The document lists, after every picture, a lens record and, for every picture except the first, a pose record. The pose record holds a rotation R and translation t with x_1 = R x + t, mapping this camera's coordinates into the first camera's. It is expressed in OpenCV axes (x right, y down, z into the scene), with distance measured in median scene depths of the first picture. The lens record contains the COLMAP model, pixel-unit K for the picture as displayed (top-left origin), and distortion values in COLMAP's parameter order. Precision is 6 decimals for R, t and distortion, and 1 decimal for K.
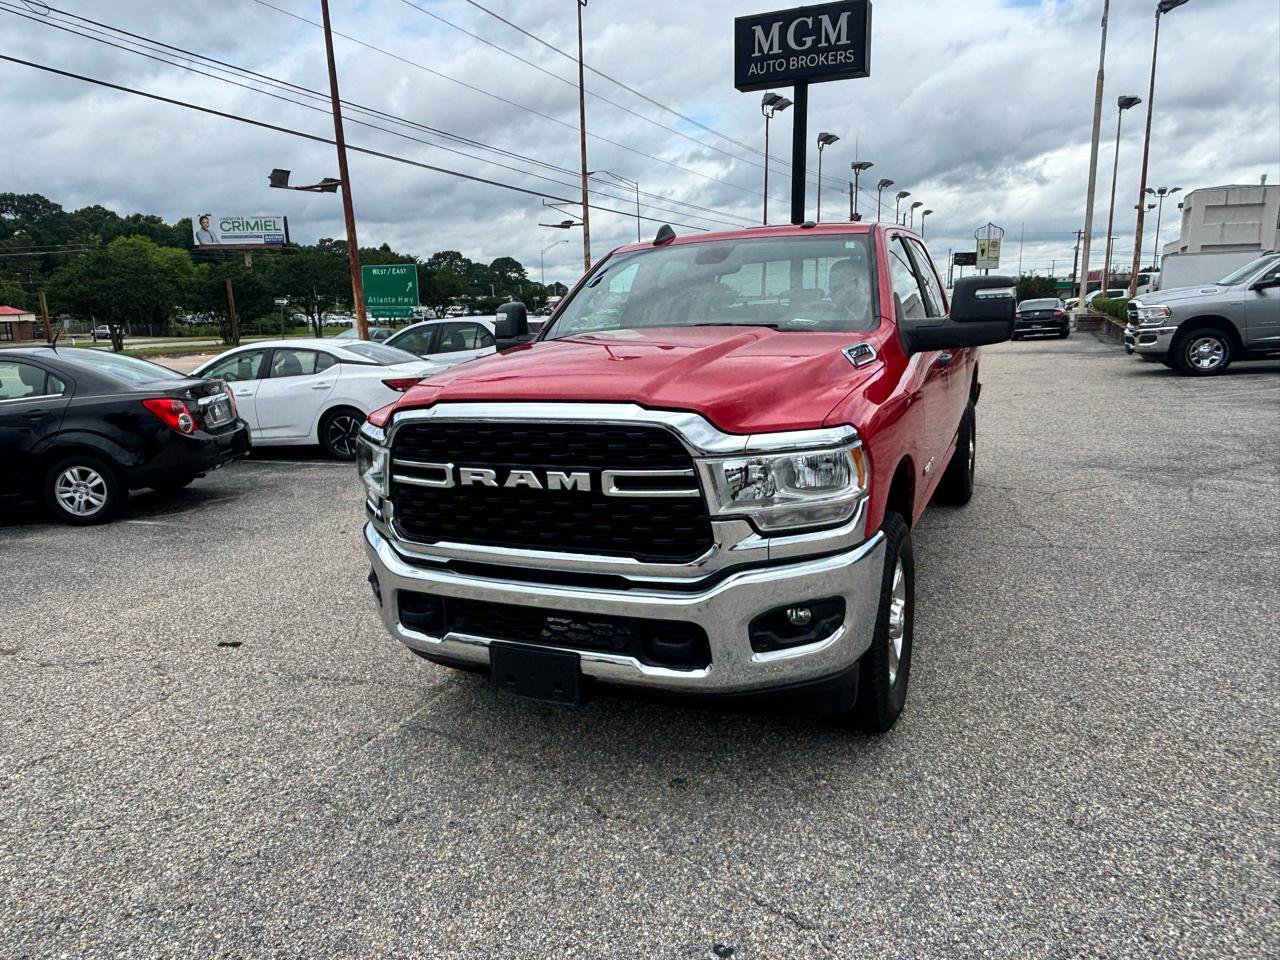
lens RADIAL K [[859.7, 0, 625.6], [0, 859.7, 461.3], [0, 0, 1]] dist [0.019010, -0.028764]
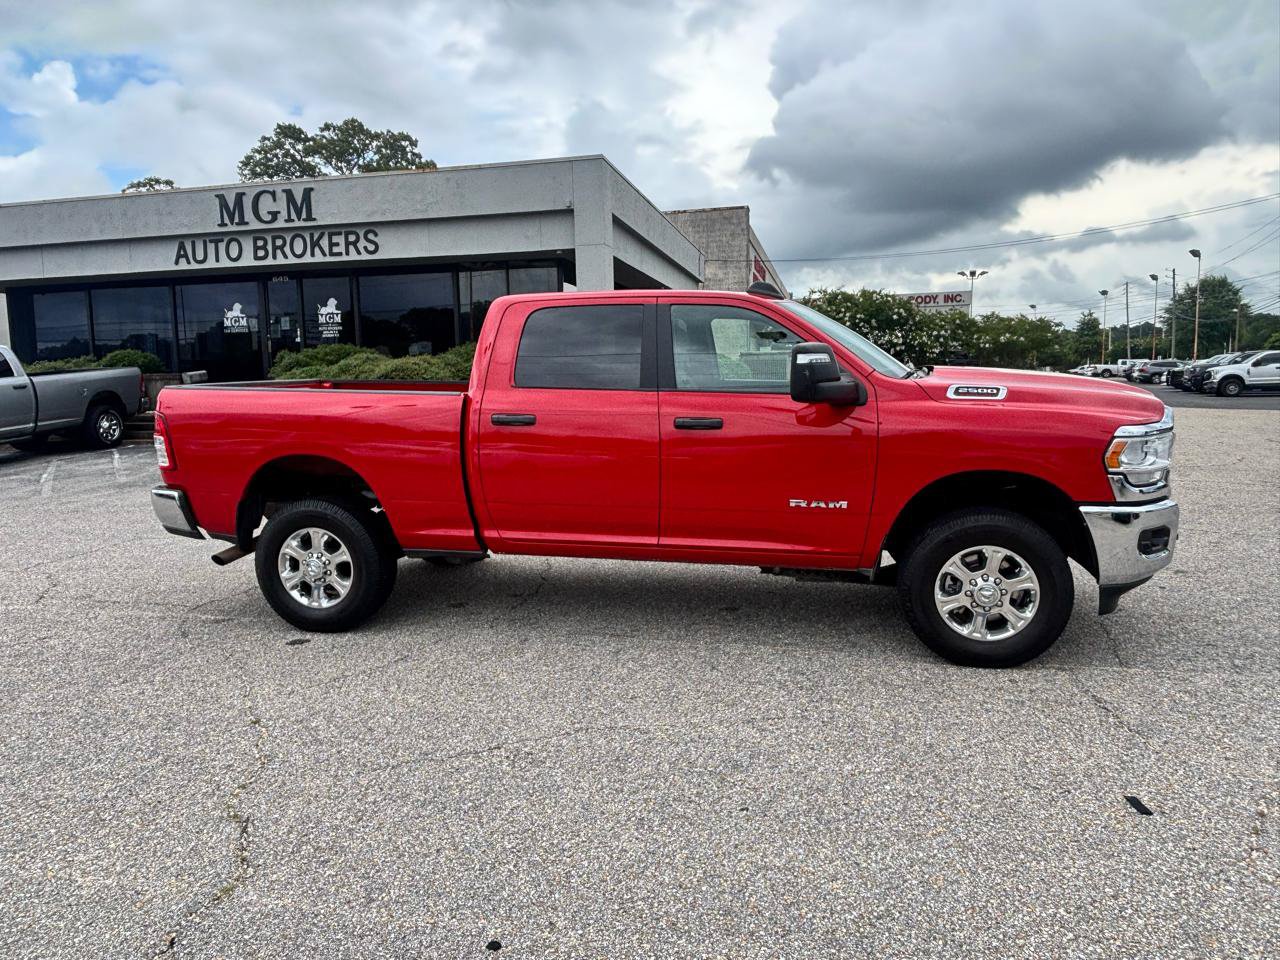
lens RADIAL K [[859.7, 0, 637.6], [0, 859.7, 485.5], [0, 0, 1]] dist [0.019010, -0.028764]
pose [[-0.222278, -0.092891, 0.970548, -0.151274], [0.205397, 0.968650, 0.139750, -0.032088], [-0.953103, 0.230411, -0.196229, 0.217725]]
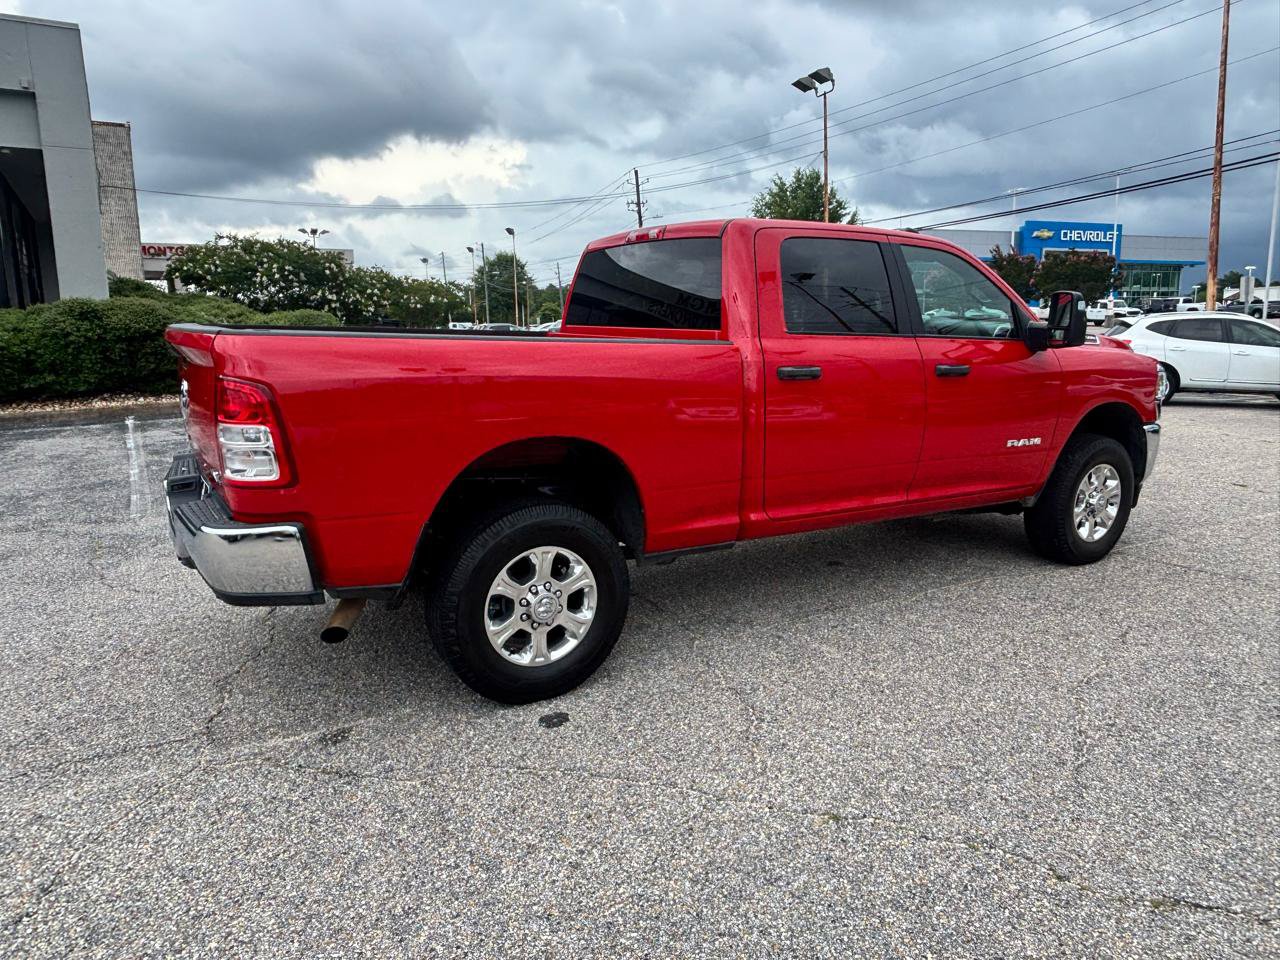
lens RADIAL K [[859.7, 0, 638.0], [0, 859.7, 480.9], [0, 0, 1]] dist [0.019010, -0.028764]
pose [[-0.836418, -0.063199, 0.544436, -0.041890], [0.131887, 0.940935, 0.311844, -0.055205], [-0.531987, 0.332636, -0.778680, 0.327068]]
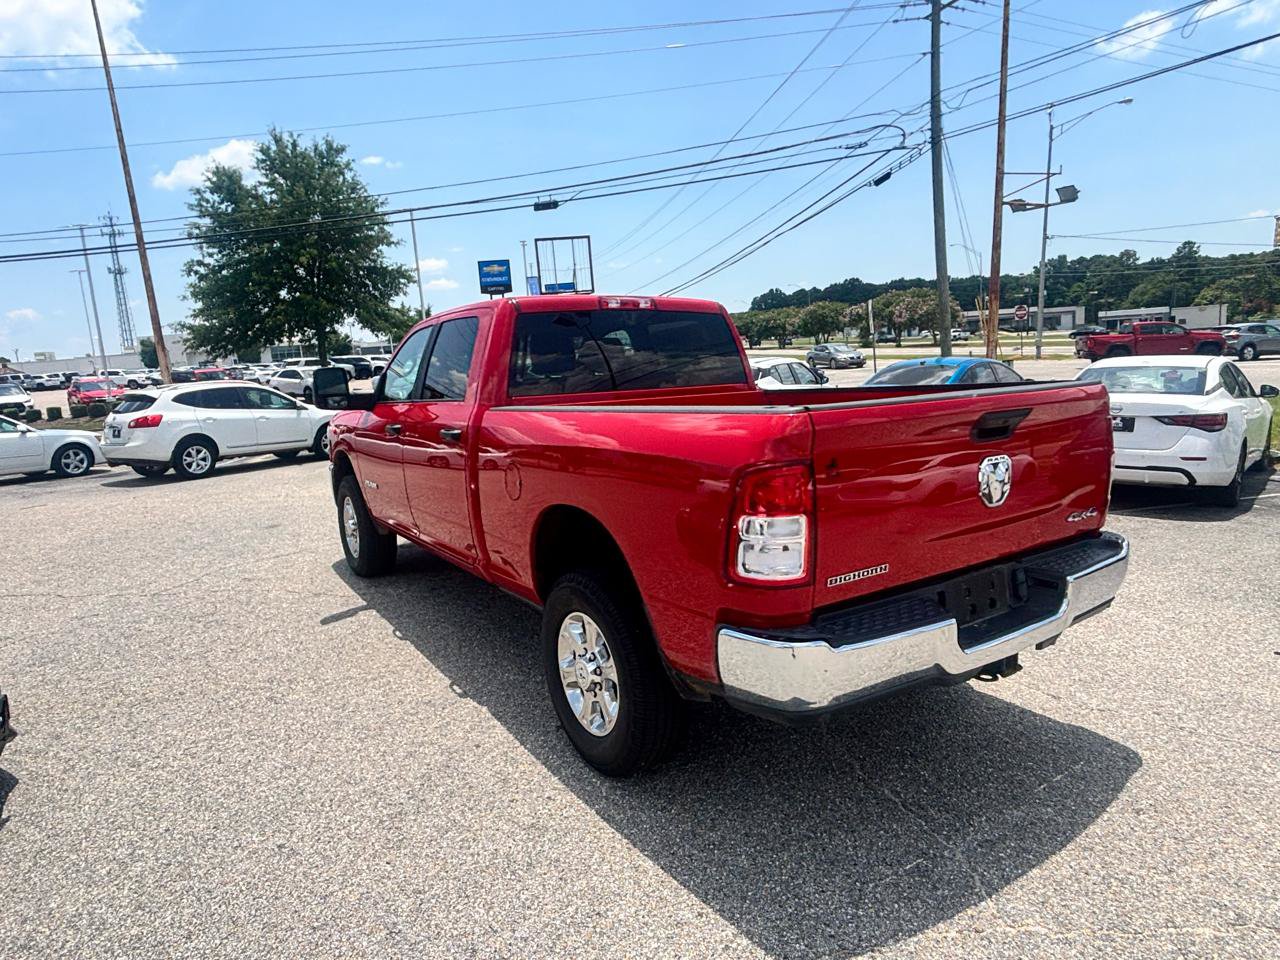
lens RADIAL K [[782.1, 0, 646.0], [0, 782.1, 475.7], [0, 0, 1]] dist [-0.002203, -0.004772]
pose [[-0.735369, 0.170752, -0.655802, 0.069775], [-0.048943, 0.951825, 0.302709, -0.049576], [0.675897, 0.254700, -0.691586, 0.252928]]
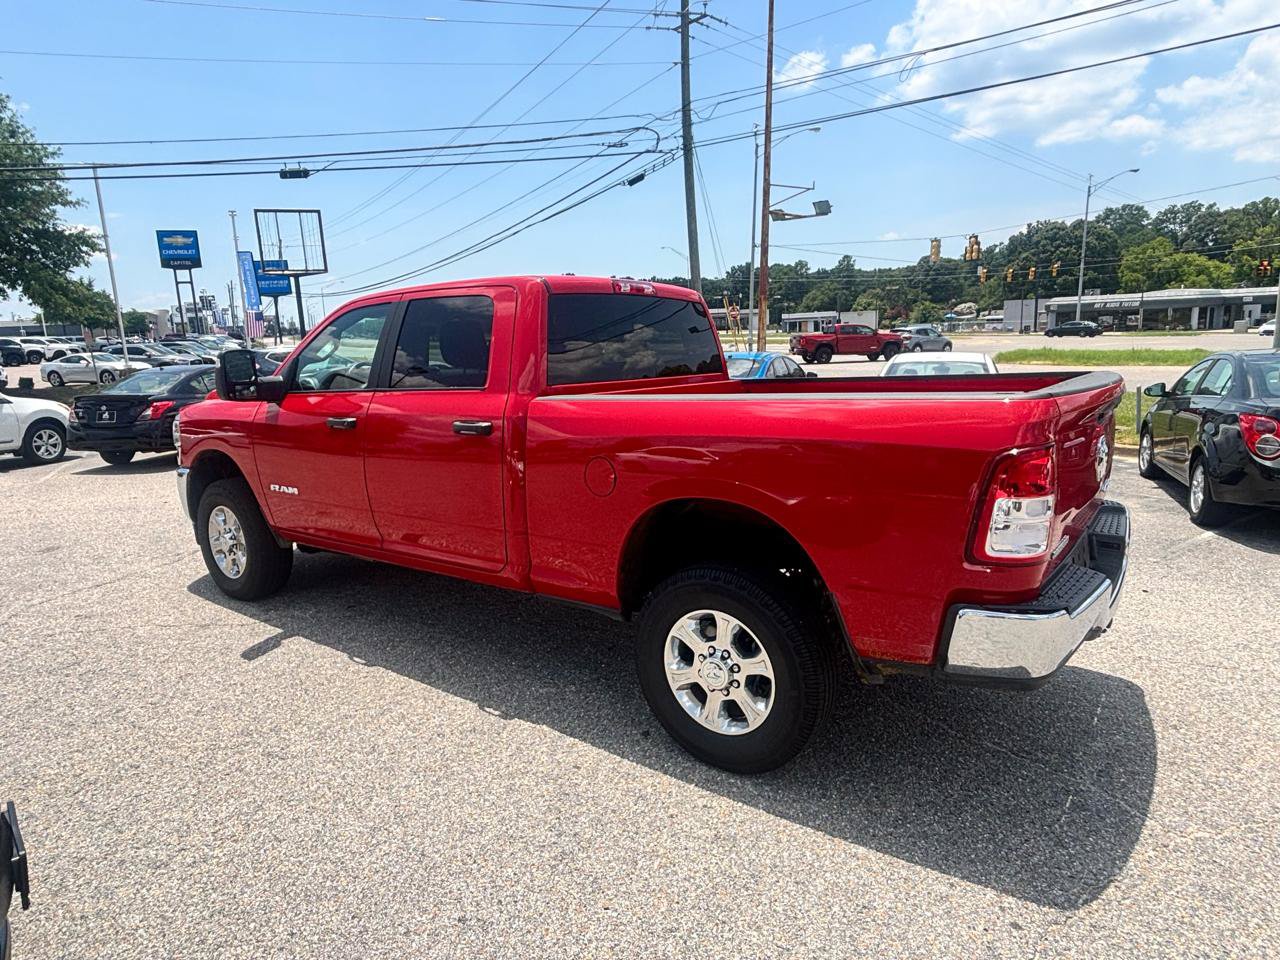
lens RADIAL K [[782.1, 0, 643.1], [0, 782.1, 473.9], [0, 0, 1]] dist [-0.002203, -0.004772]
pose [[-0.460952, 0.198980, -0.864830, 0.093911], [-0.117339, 0.952316, 0.281650, -0.044748], [0.879634, 0.231305, -0.415623, 0.215786]]
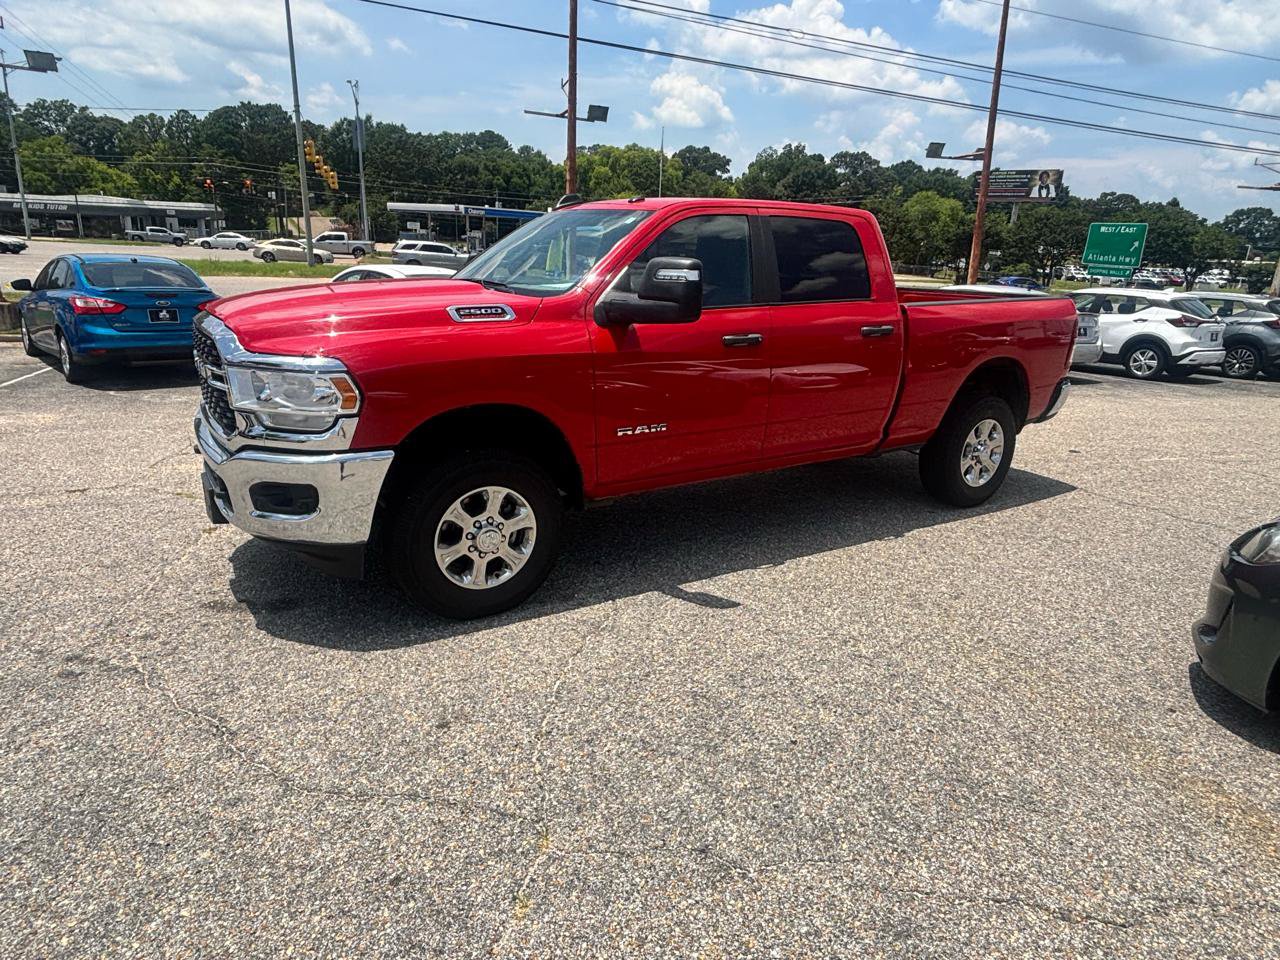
lens RADIAL K [[782.1, 0, 636.0], [0, 782.1, 473.0], [0, 0, 1]] dist [-0.002203, -0.004772]
pose [[0.660415, 0.261728, -0.703812, 0.086586], [-0.194325, 0.964930, 0.176488, -0.011058], [0.725321, 0.020212, 0.688114, 0.031425]]
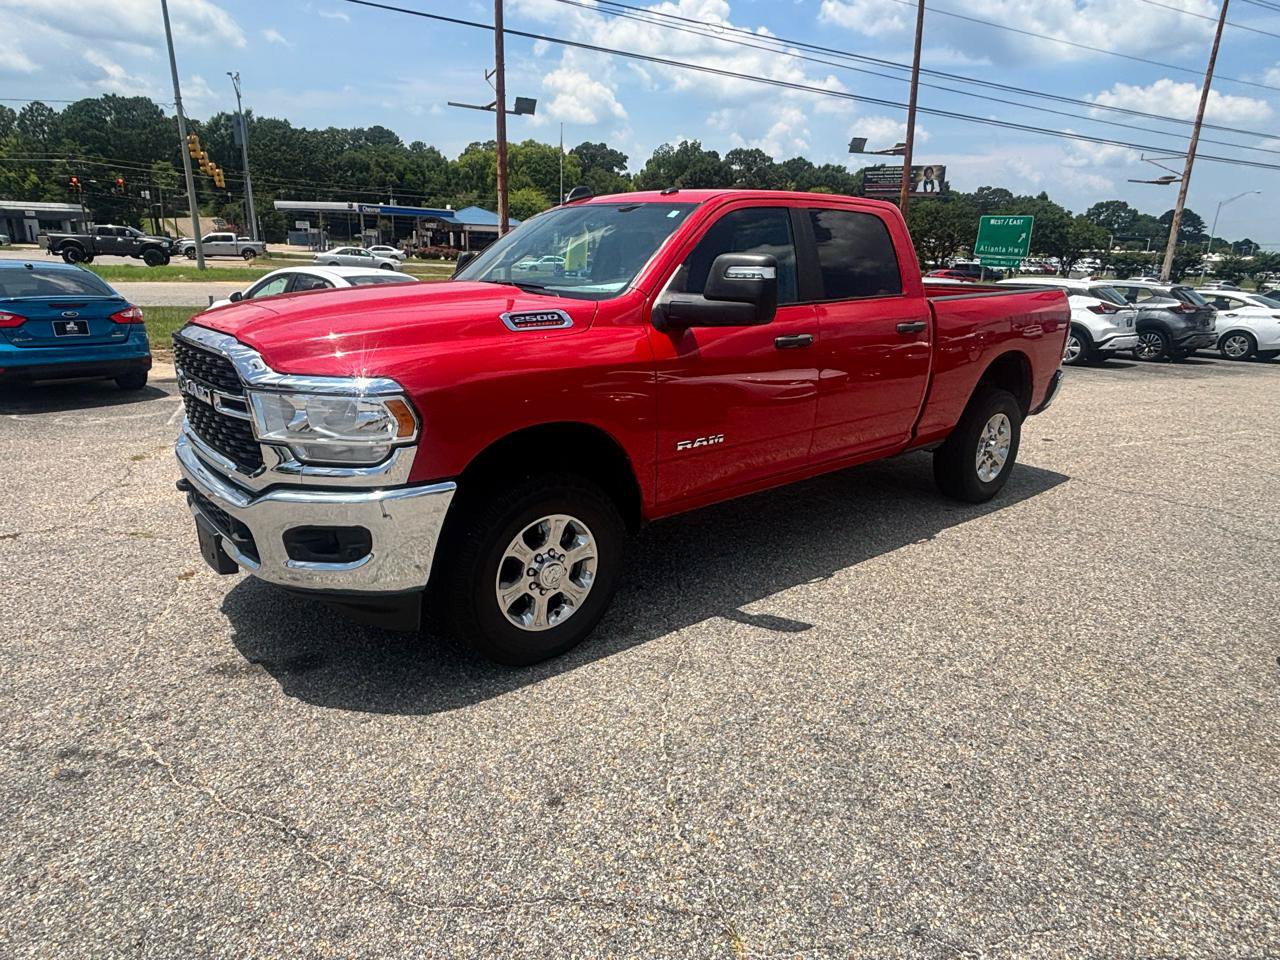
lens RADIAL K [[782.1, 0, 636.0], [0, 782.1, 475.6], [0, 0, 1]] dist [-0.002203, -0.004772]
pose [[0.747364, 0.233937, -0.621868, 0.065445], [-0.169393, 0.972123, 0.162120, -0.008456], [0.642458, -0.015822, 0.766158, 0.024982]]
